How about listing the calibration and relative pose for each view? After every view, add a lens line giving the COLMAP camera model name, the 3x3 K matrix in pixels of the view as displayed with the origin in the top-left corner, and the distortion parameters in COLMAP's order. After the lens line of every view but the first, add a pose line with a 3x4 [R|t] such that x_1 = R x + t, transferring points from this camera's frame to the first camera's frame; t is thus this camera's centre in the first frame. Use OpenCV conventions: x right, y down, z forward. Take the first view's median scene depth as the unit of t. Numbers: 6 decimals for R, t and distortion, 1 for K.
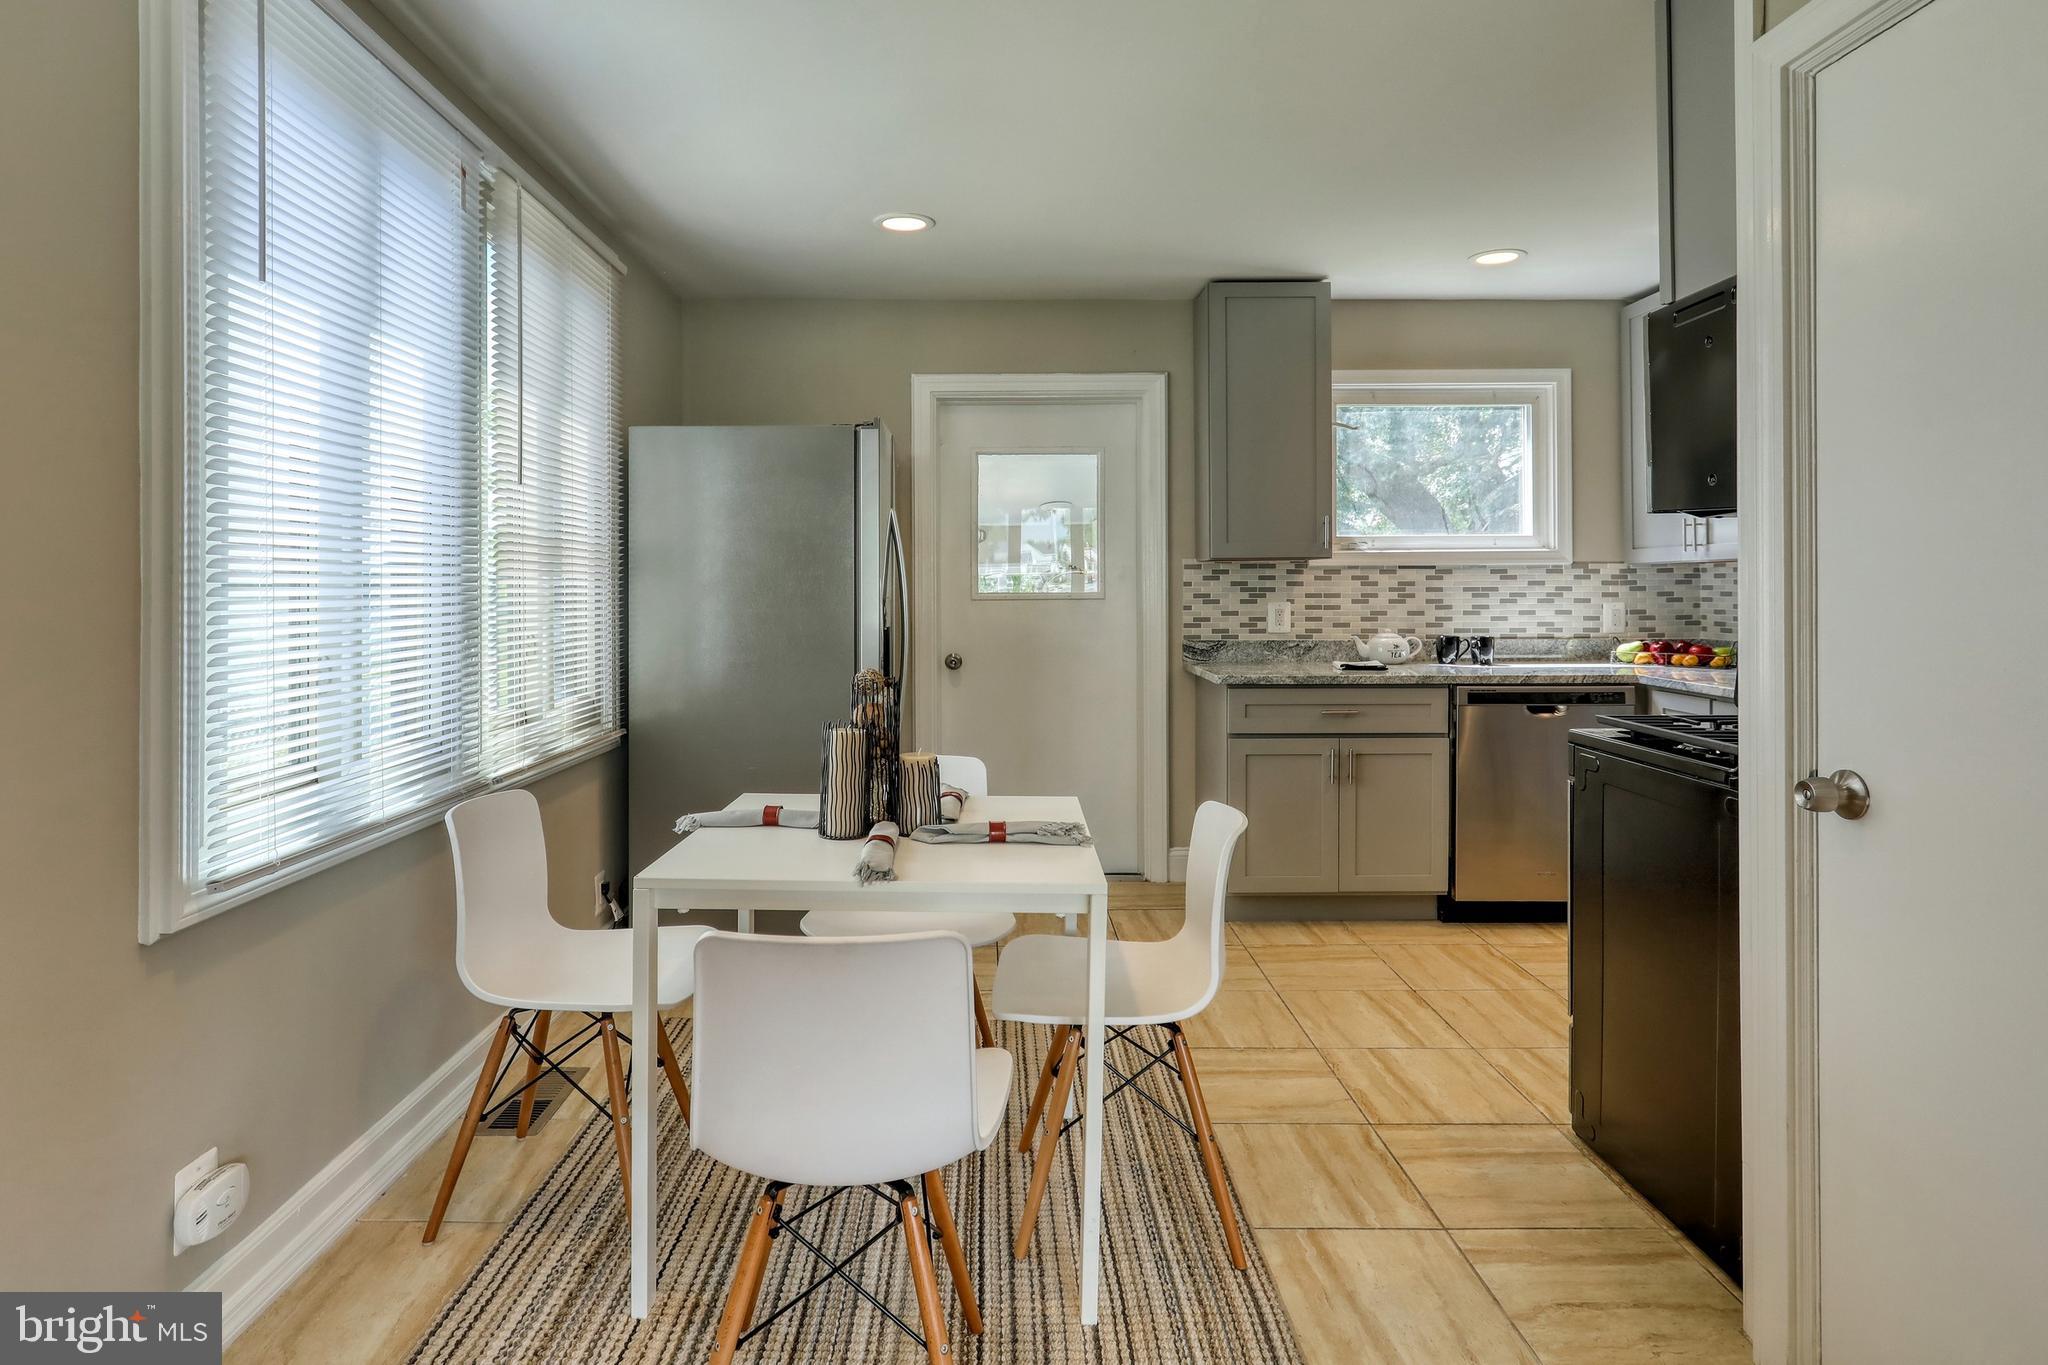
lens RADIAL K [[1010.0, 0, 1050.2], [0, 1010.0, 595.1], [0, 0, 1]] dist [-0.005871, 0.003909]
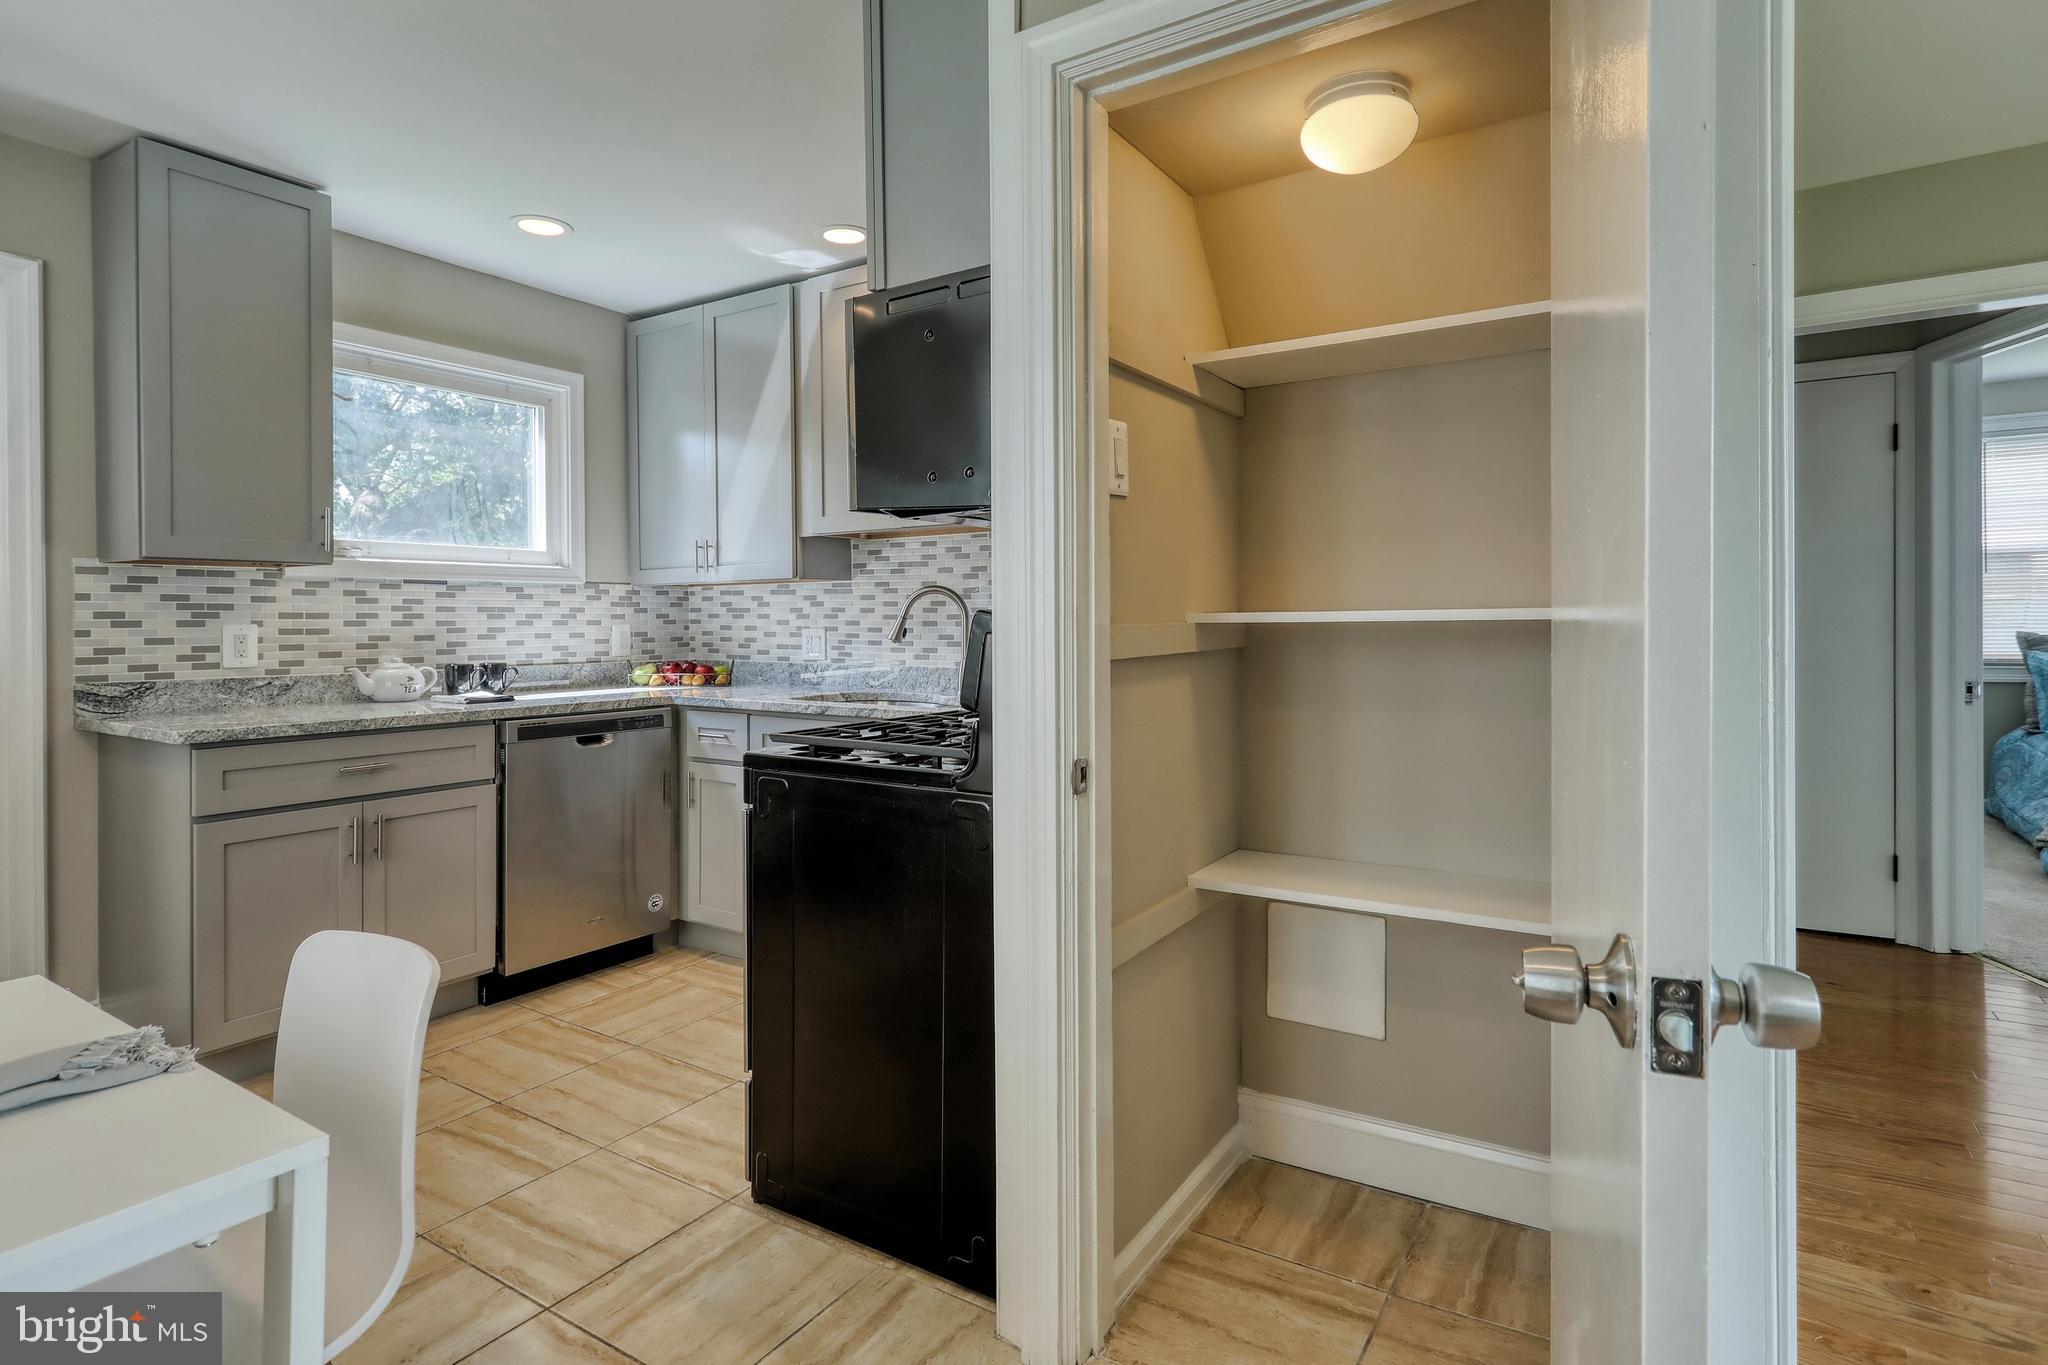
lens RADIAL K [[1037.1, 0, 900.1], [0, 1037.1, 631.9], [0, 0, 1]] dist [-0.007288, -0.001640]
pose [[0.609490, -0.006839, 0.792764, -0.069472], [0.007908, 0.999965, 0.002546, 0.014007], [-0.792754, 0.004718, 0.609523, 0.182527]]
